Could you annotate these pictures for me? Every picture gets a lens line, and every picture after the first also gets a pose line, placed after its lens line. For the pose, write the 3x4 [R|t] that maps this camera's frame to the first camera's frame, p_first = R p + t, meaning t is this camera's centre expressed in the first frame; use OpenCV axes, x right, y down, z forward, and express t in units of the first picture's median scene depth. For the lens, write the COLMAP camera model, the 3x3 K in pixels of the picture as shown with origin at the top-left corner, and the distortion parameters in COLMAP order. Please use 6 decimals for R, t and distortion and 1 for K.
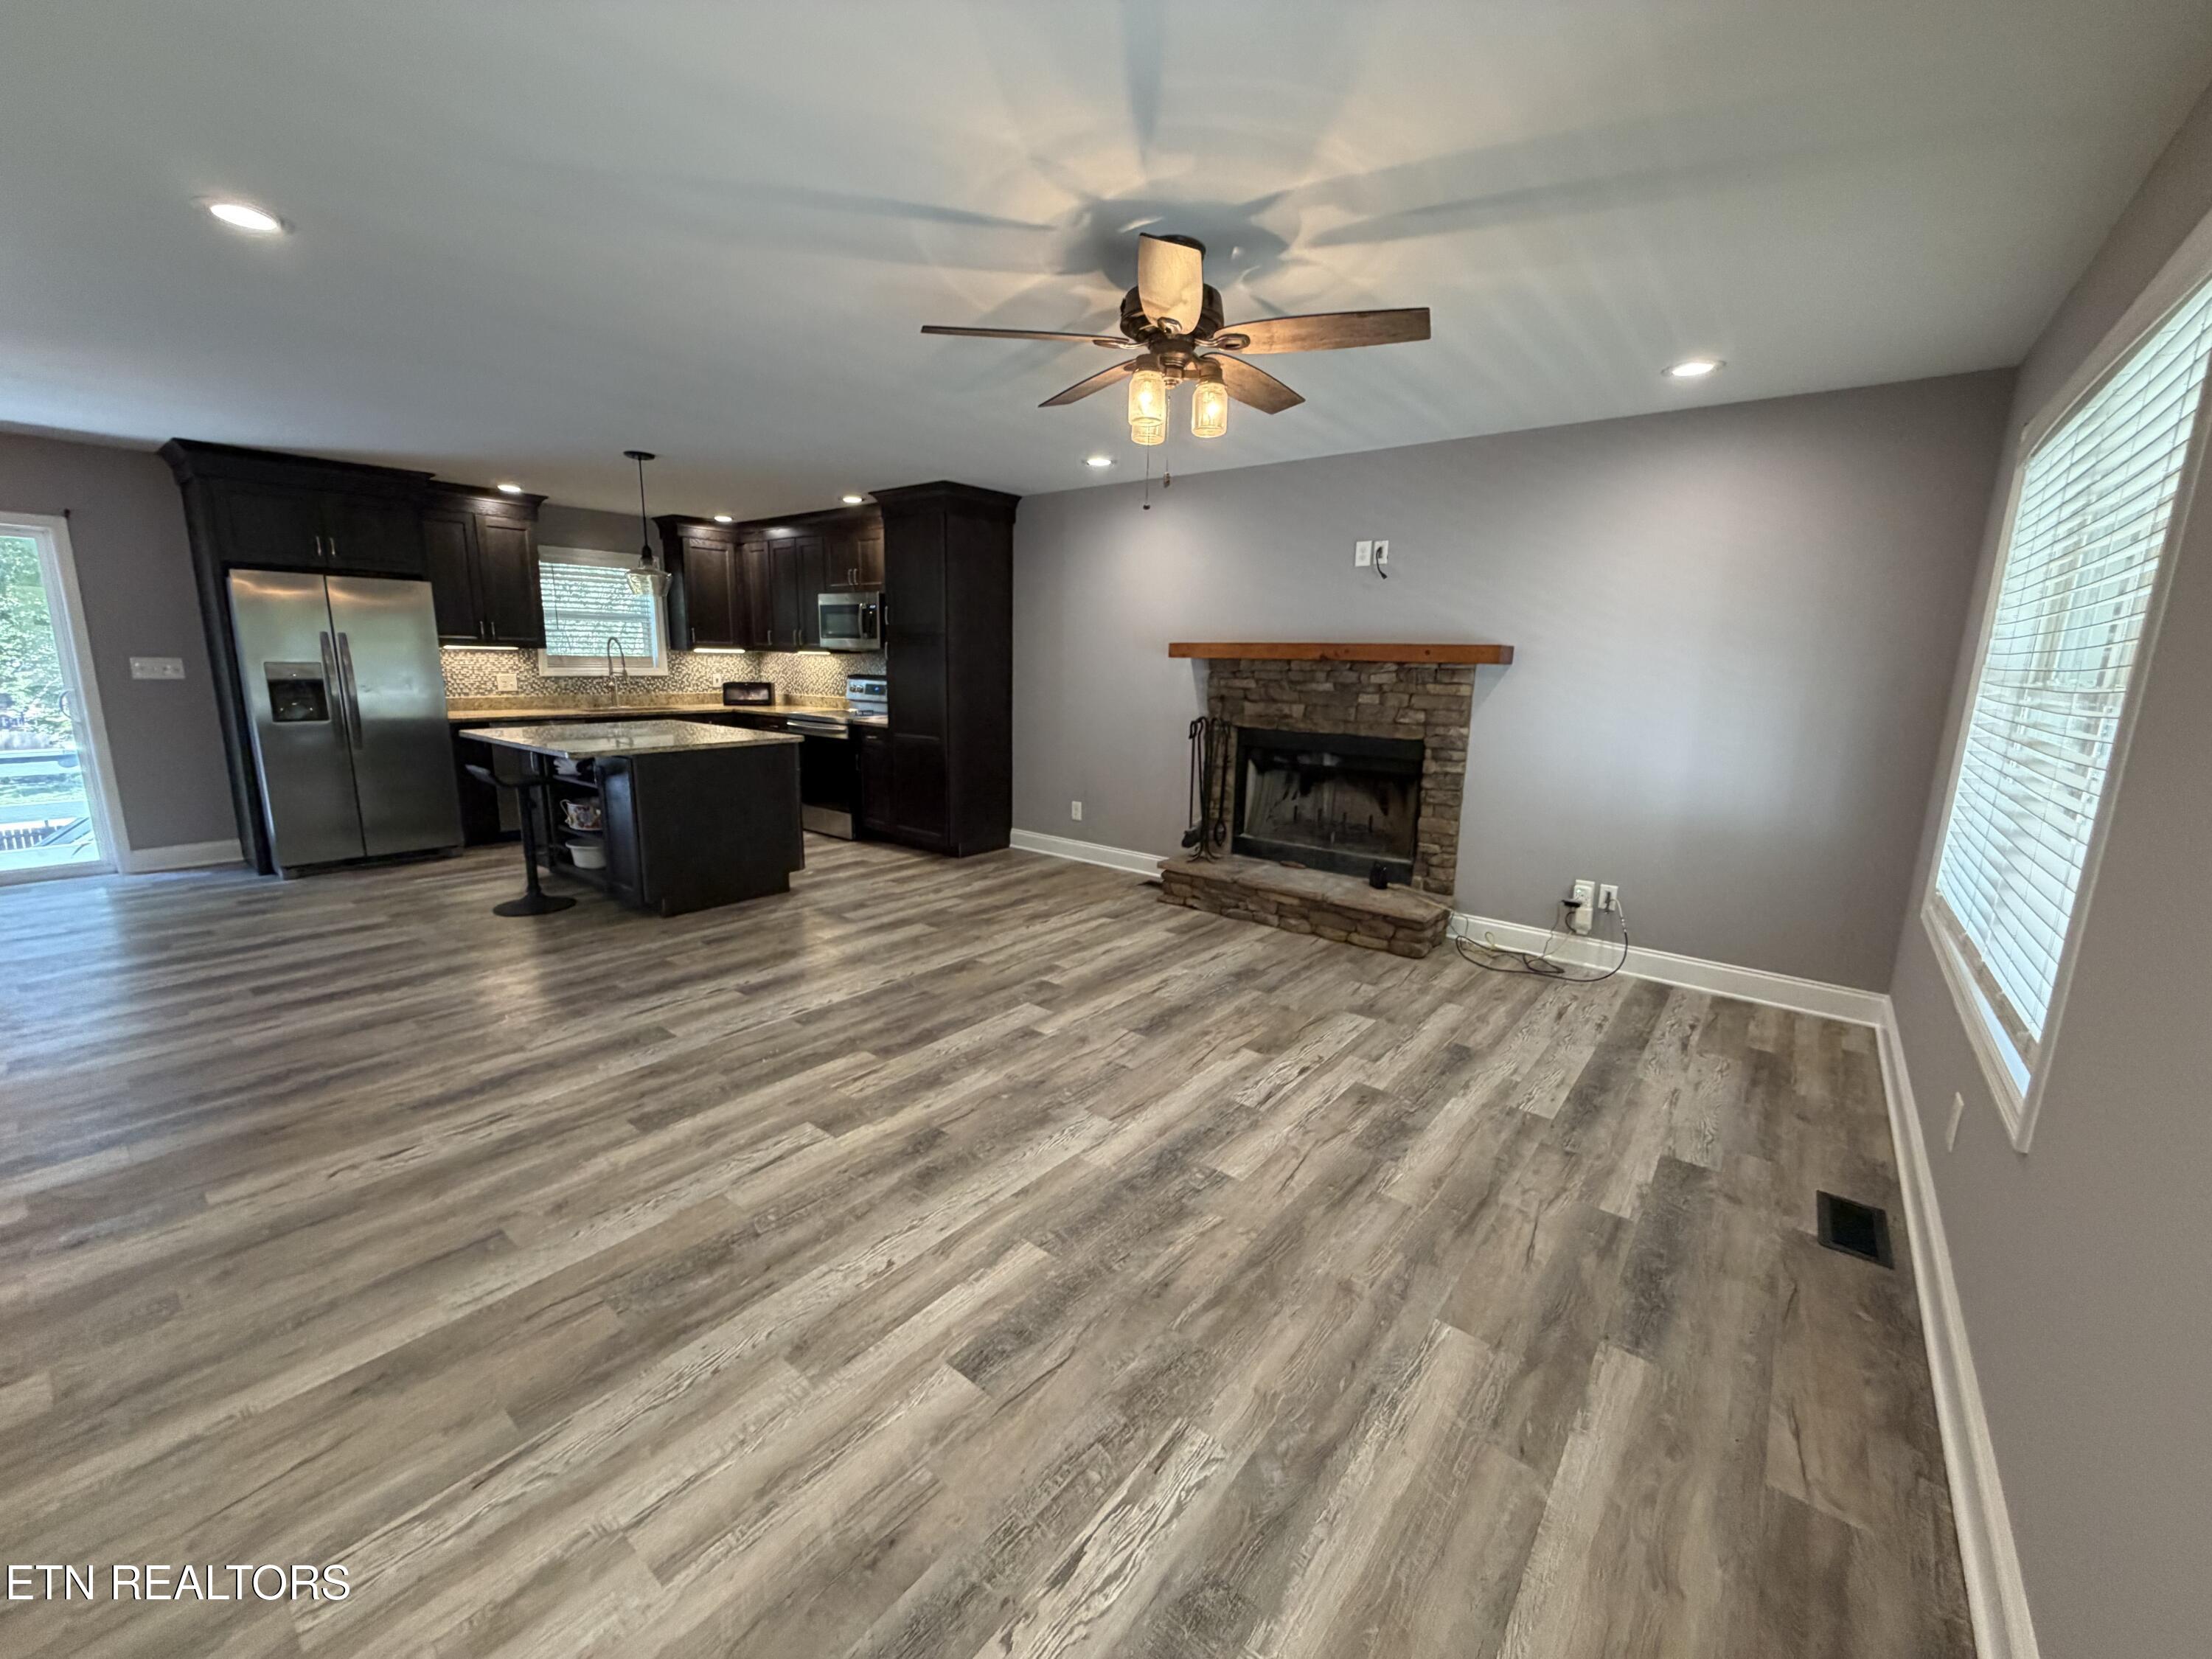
lens RADIAL K [[880.3, 0, 1106.0], [0, 880.3, 829.5], [0, 0, 1]] dist [0.001935, -0.000049]
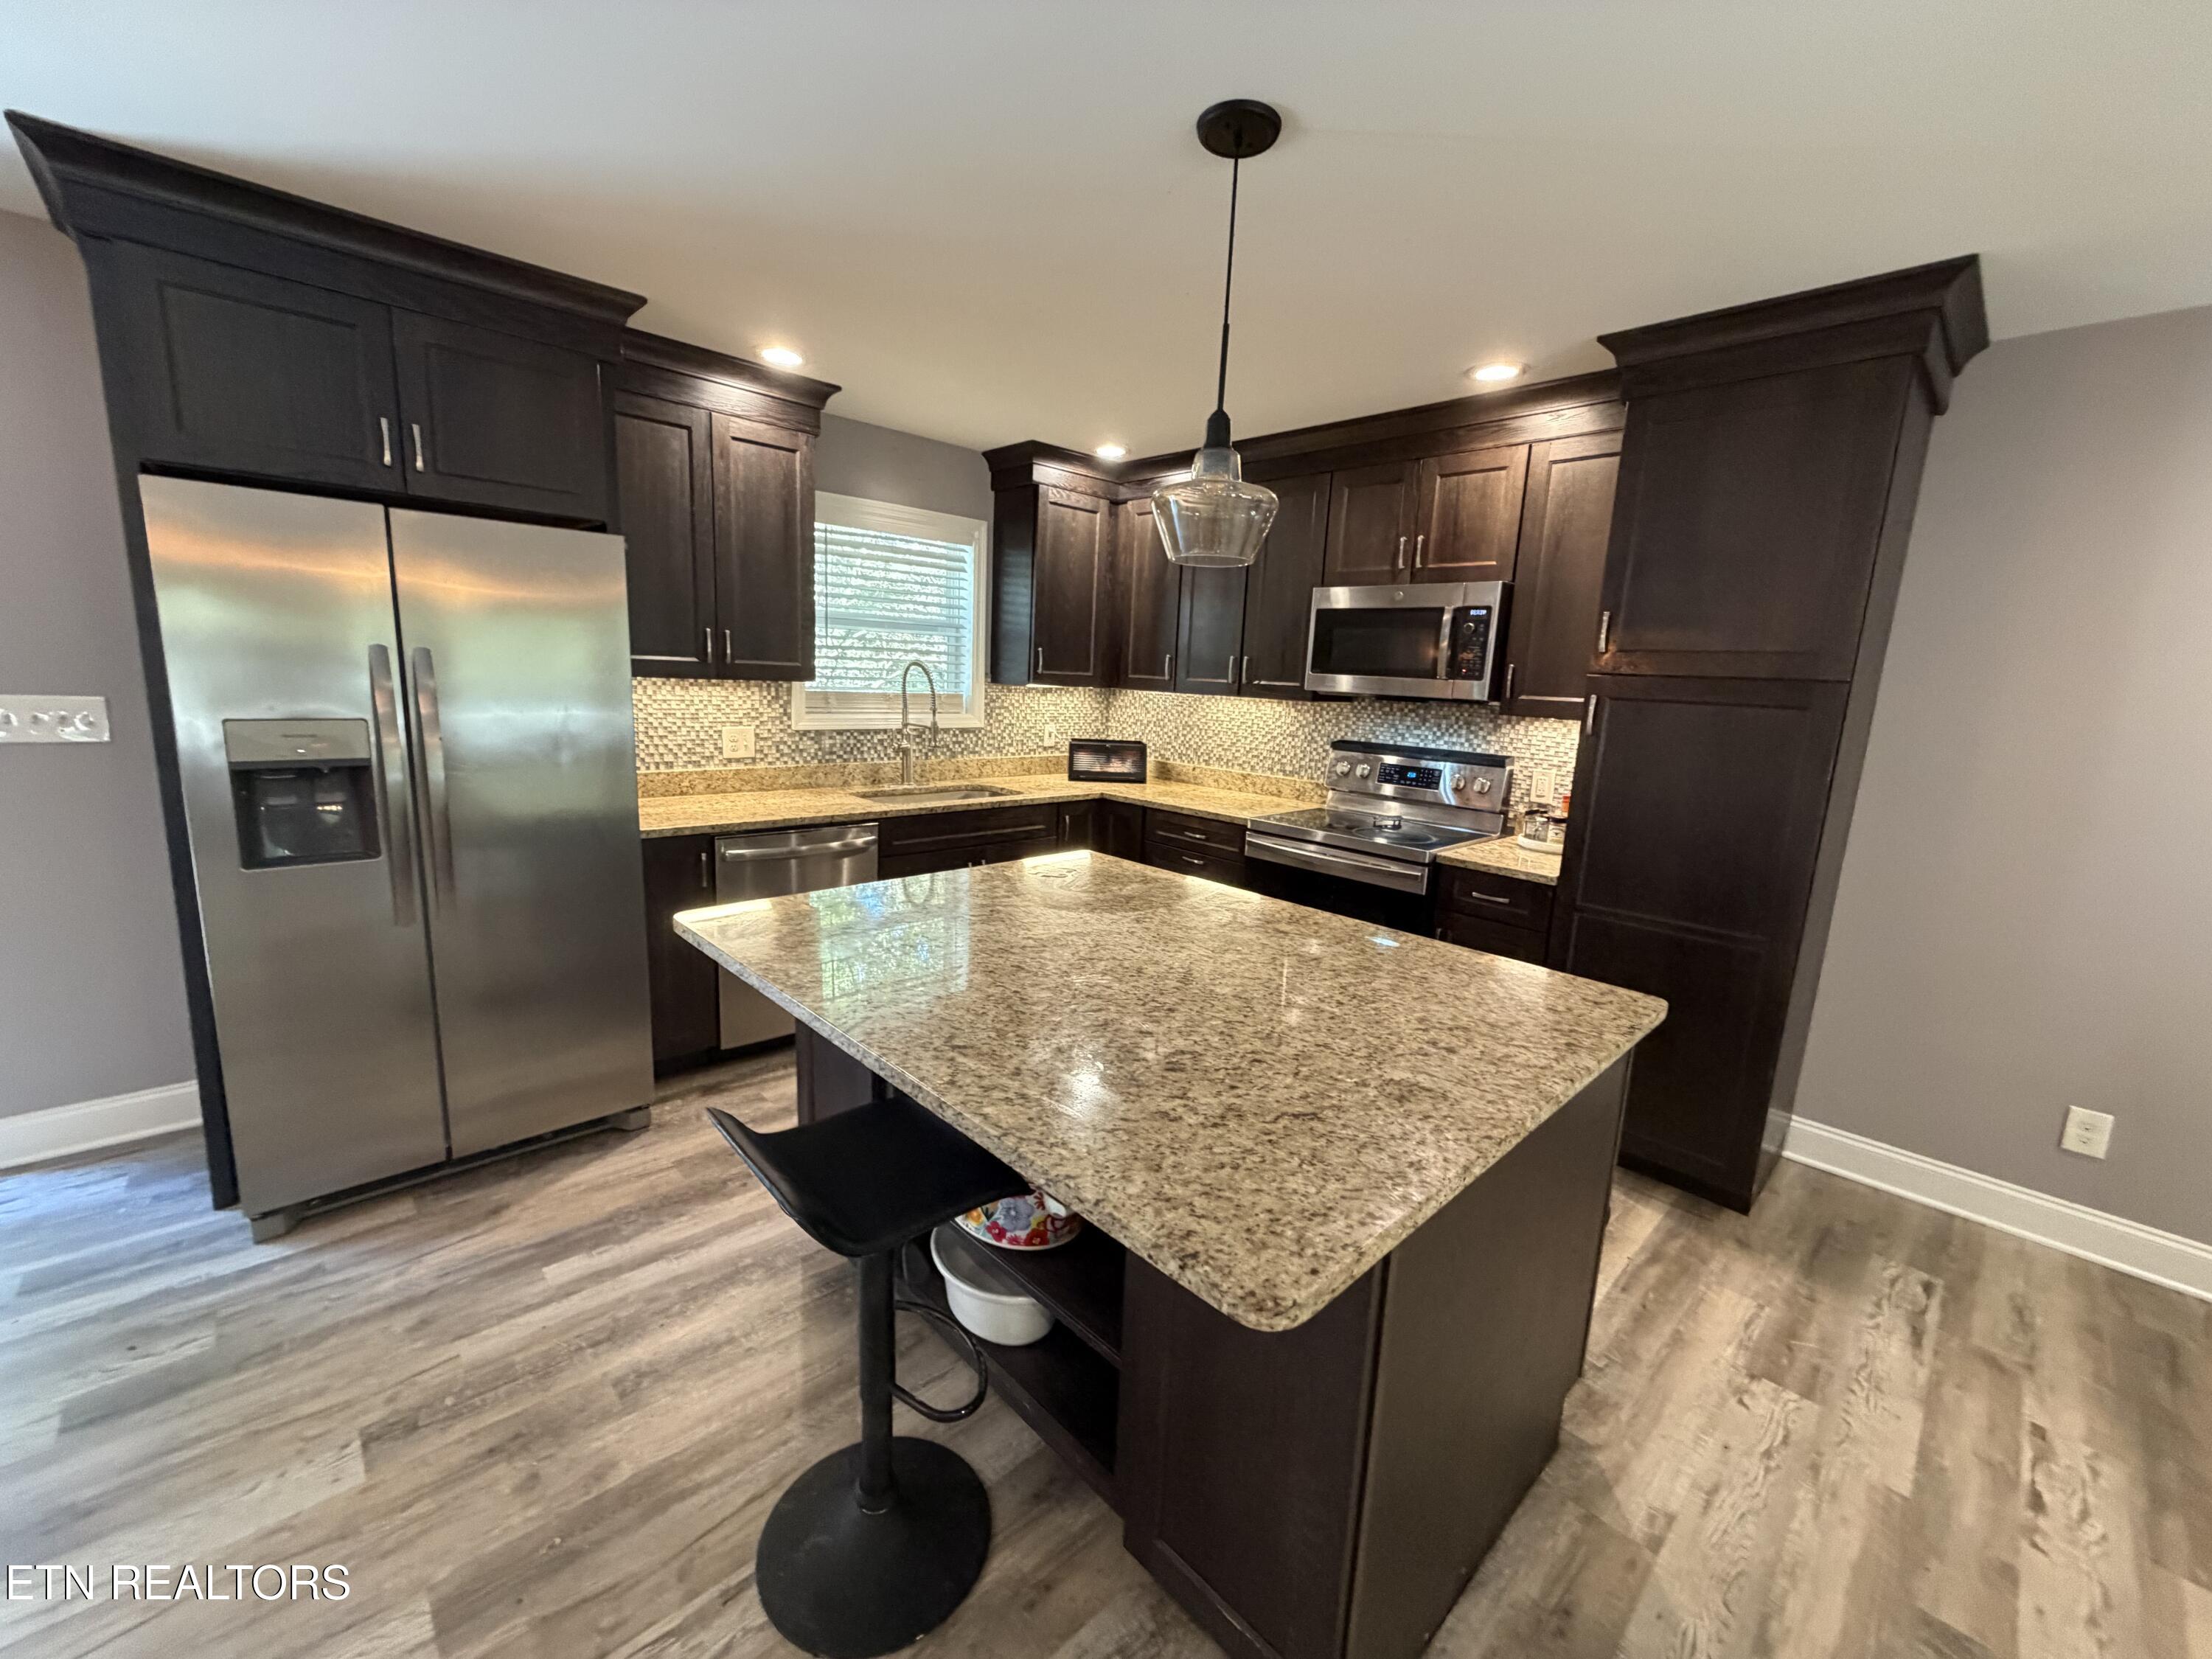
lens RADIAL K [[880.3, 0, 1106.0], [0, 880.3, 829.5], [0, 0, 1]] dist [0.001935, -0.000049]
pose [[0.990452, 0.049463, -0.128680, -0.478031], [-0.052009, 0.998510, -0.016501, -0.144005], [0.127672, 0.023036, 0.991549, 0.616061]]
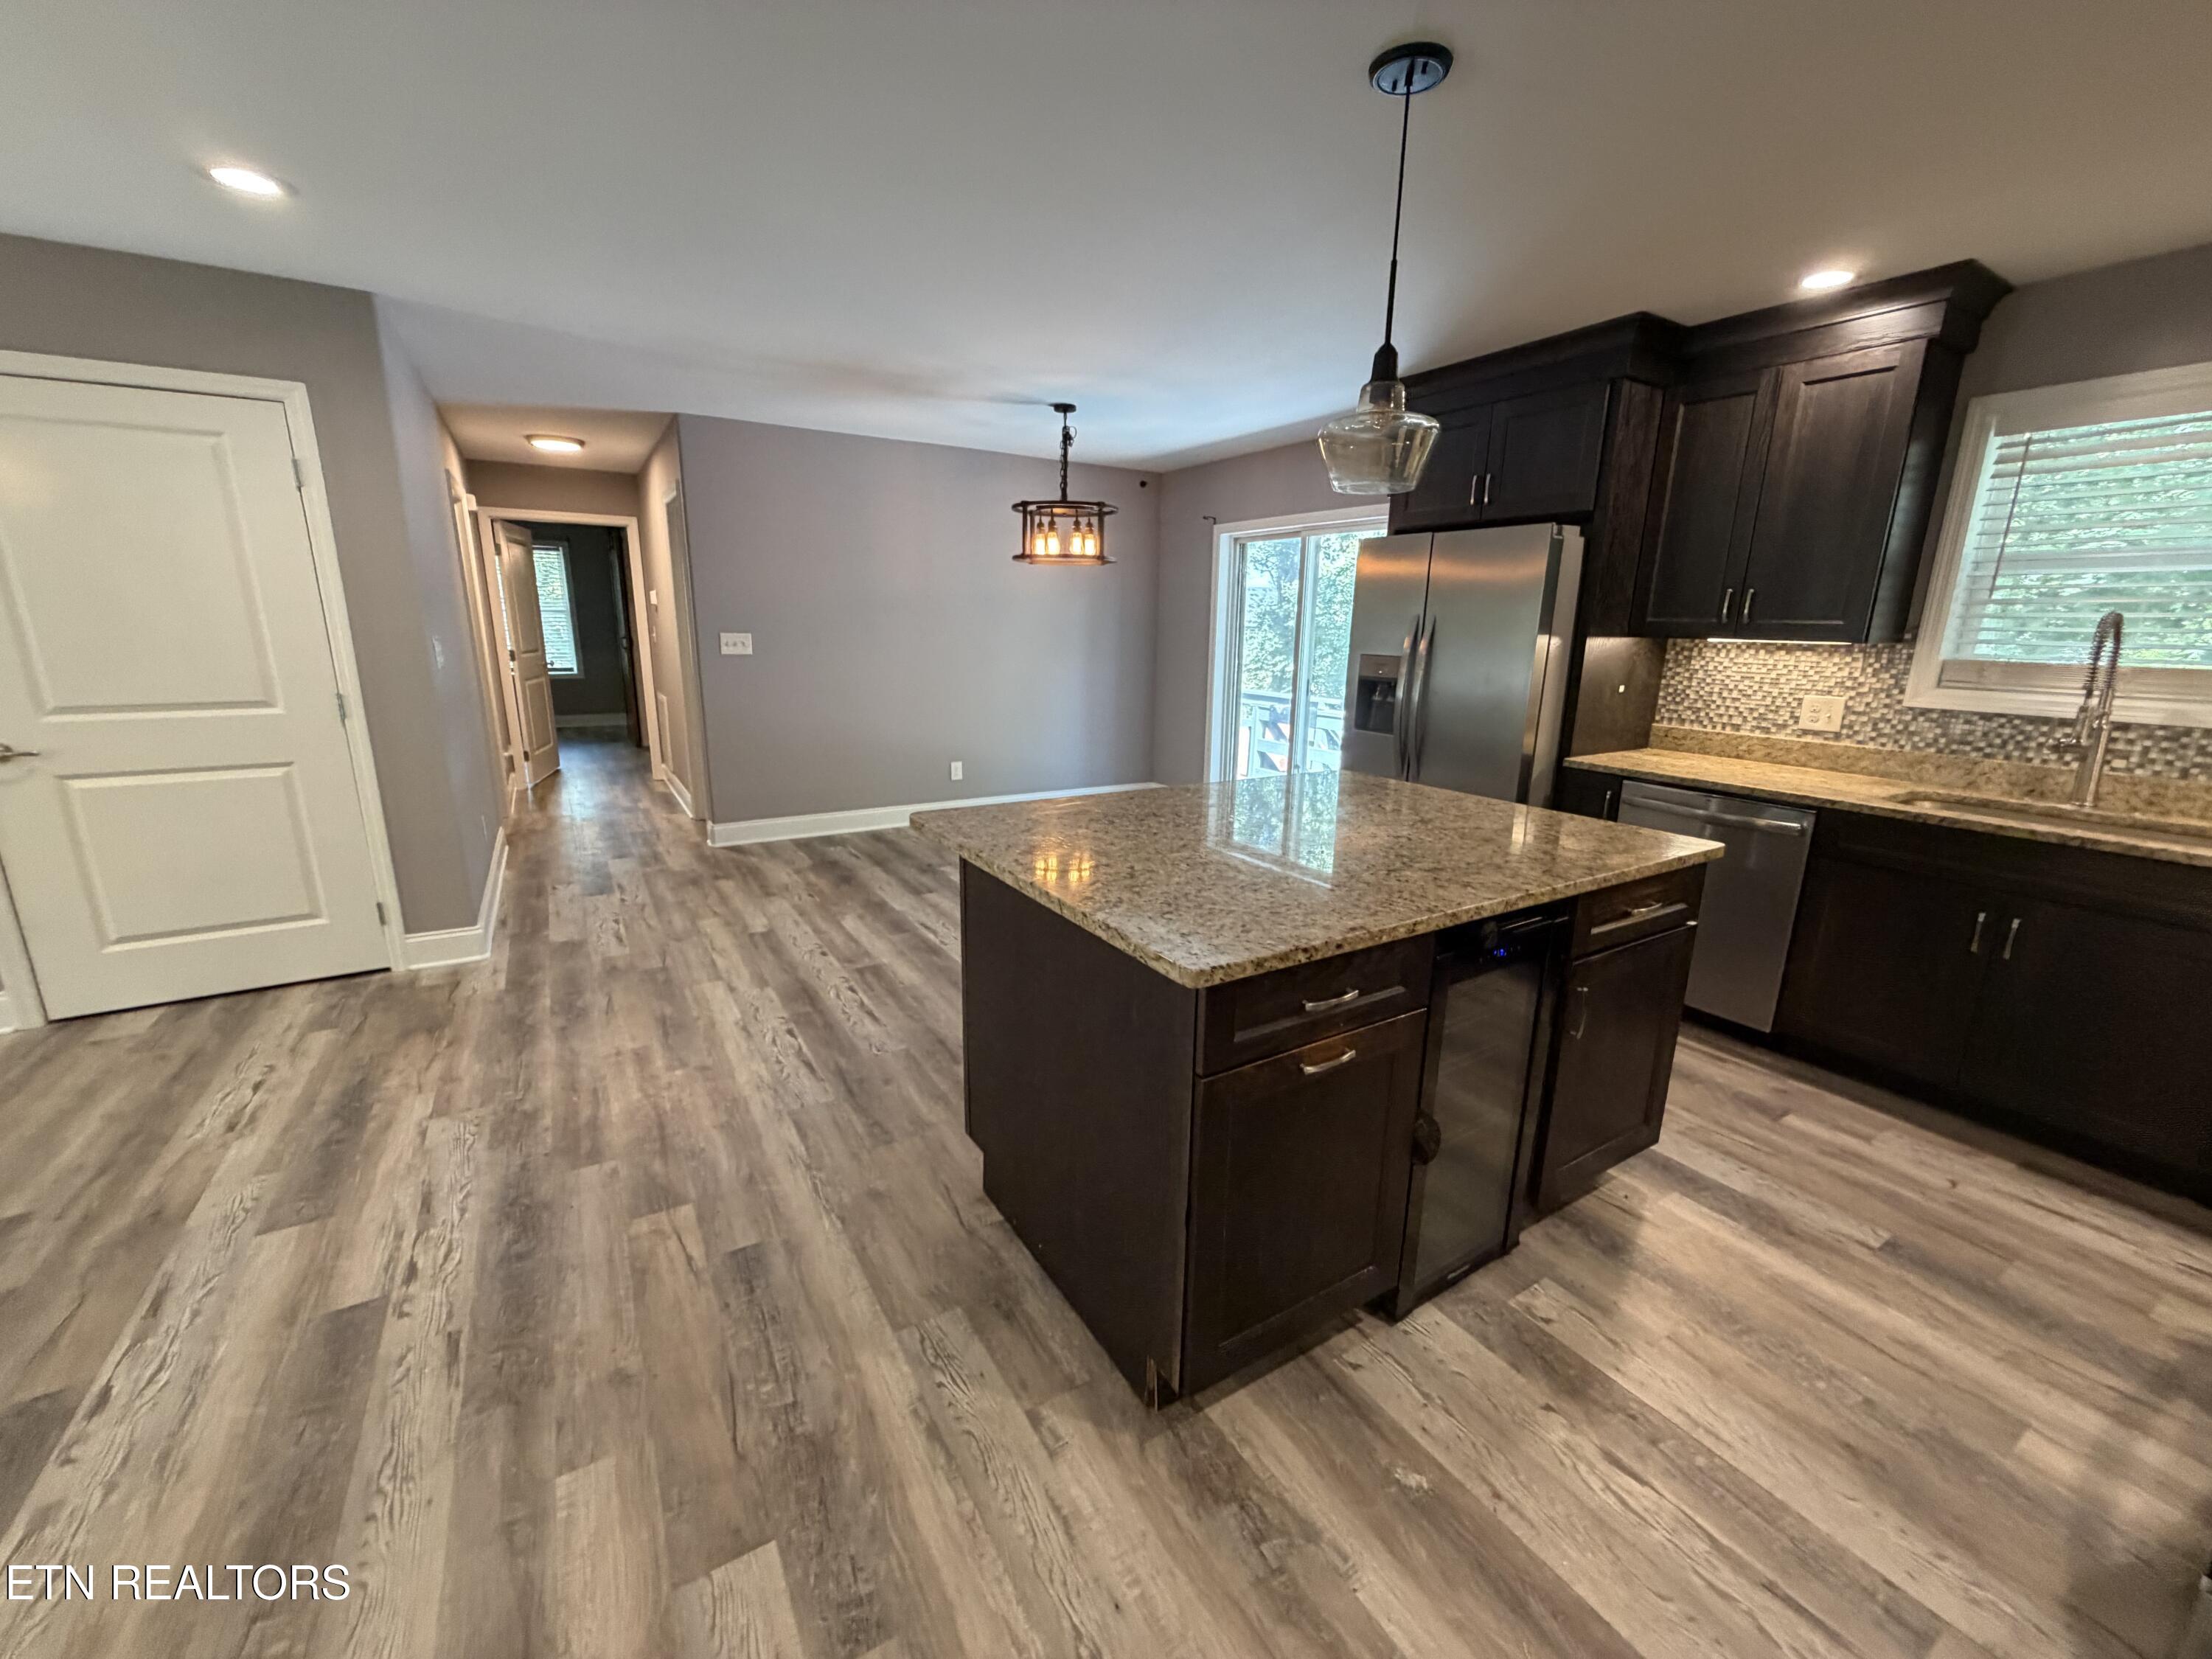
lens RADIAL K [[880.3, 0, 1106.0], [0, 880.3, 829.5], [0, 0, 1]] dist [0.001935, -0.000049]
pose [[-0.339537, 0.195630, -0.920024, -0.101773], [-0.204838, 0.939277, 0.275319, -0.197377], [0.918018, 0.281937, -0.278846, 0.977698]]
